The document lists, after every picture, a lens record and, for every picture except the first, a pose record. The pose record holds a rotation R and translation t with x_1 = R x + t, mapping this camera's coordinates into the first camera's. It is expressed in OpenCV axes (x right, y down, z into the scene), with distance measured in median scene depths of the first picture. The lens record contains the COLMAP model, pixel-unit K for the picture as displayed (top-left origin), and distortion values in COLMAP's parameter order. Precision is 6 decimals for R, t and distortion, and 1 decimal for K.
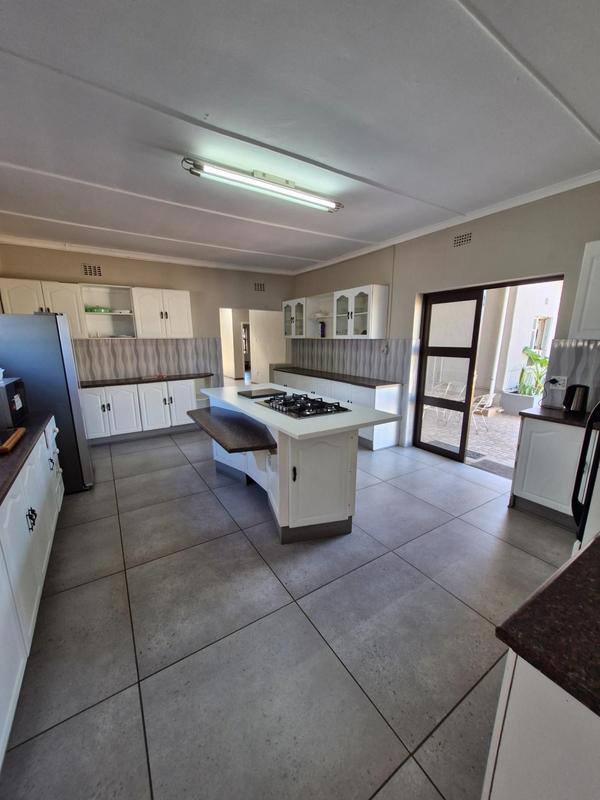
lens RADIAL K [[312.1, 0, 303.6], [0, 312.1, 405.2], [0, 0, 1]] dist [-0.001413, -0.000326]
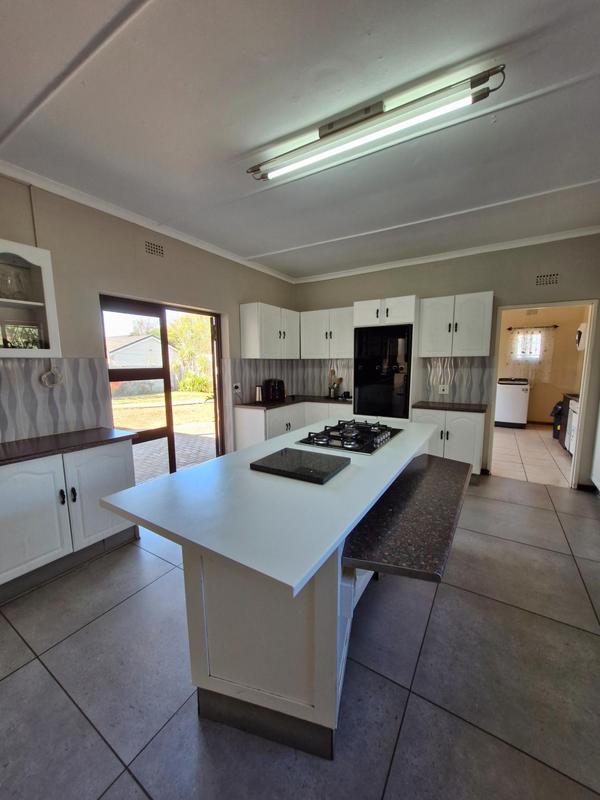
lens RADIAL K [[312.1, 0, 300.8], [0, 312.1, 404.4], [0, 0, 1]] dist [-0.001413, -0.000326]
pose [[-0.423527, -0.121586, 0.897687, -0.443014], [0.196732, 0.954956, 0.222160, -0.184581], [-0.884263, 0.270695, -0.380529, 0.914305]]
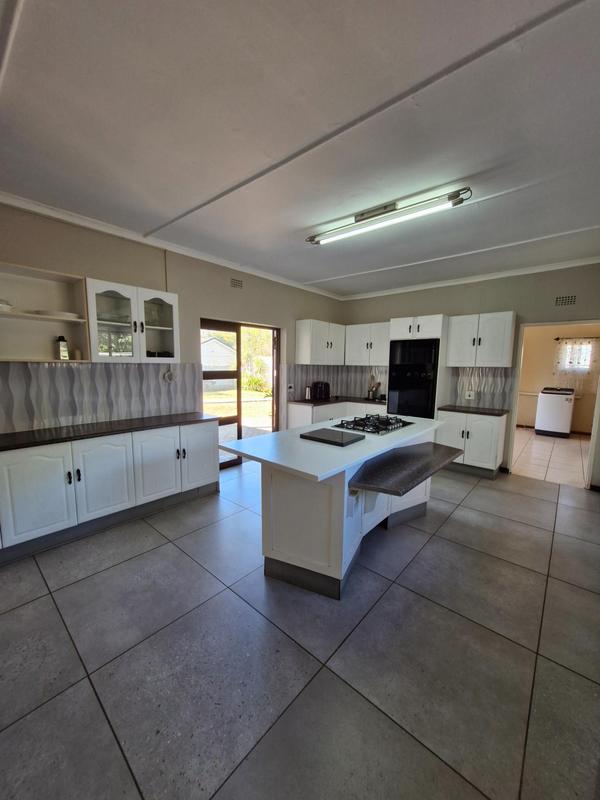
lens RADIAL K [[312.1, 0, 300.8], [0, 312.1, 402.6], [0, 0, 1]] dist [-0.001413, -0.000326]
pose [[-0.270982, -0.124270, 0.954529, -0.653833], [0.187753, 0.965762, 0.179034, -0.210734], [-0.944096, 0.227731, -0.238372, 0.972196]]
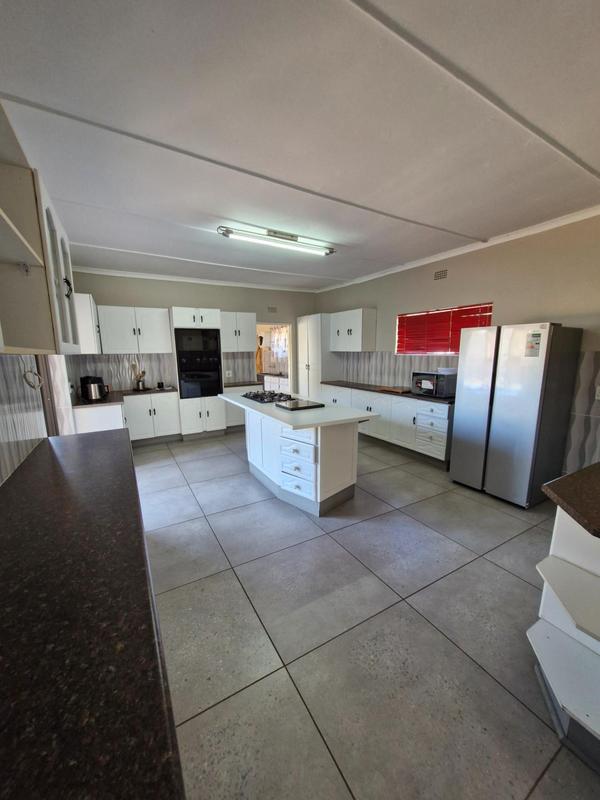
lens RADIAL K [[312.1, 0, 301.7], [0, 312.1, 404.6], [0, 0, 1]] dist [-0.001413, -0.000326]
pose [[-0.998711, -0.001548, 0.050738, -0.150565], [0.017542, 0.927429, 0.373587, -0.329293], [-0.047634, 0.373996, -0.926206, 1.522665]]
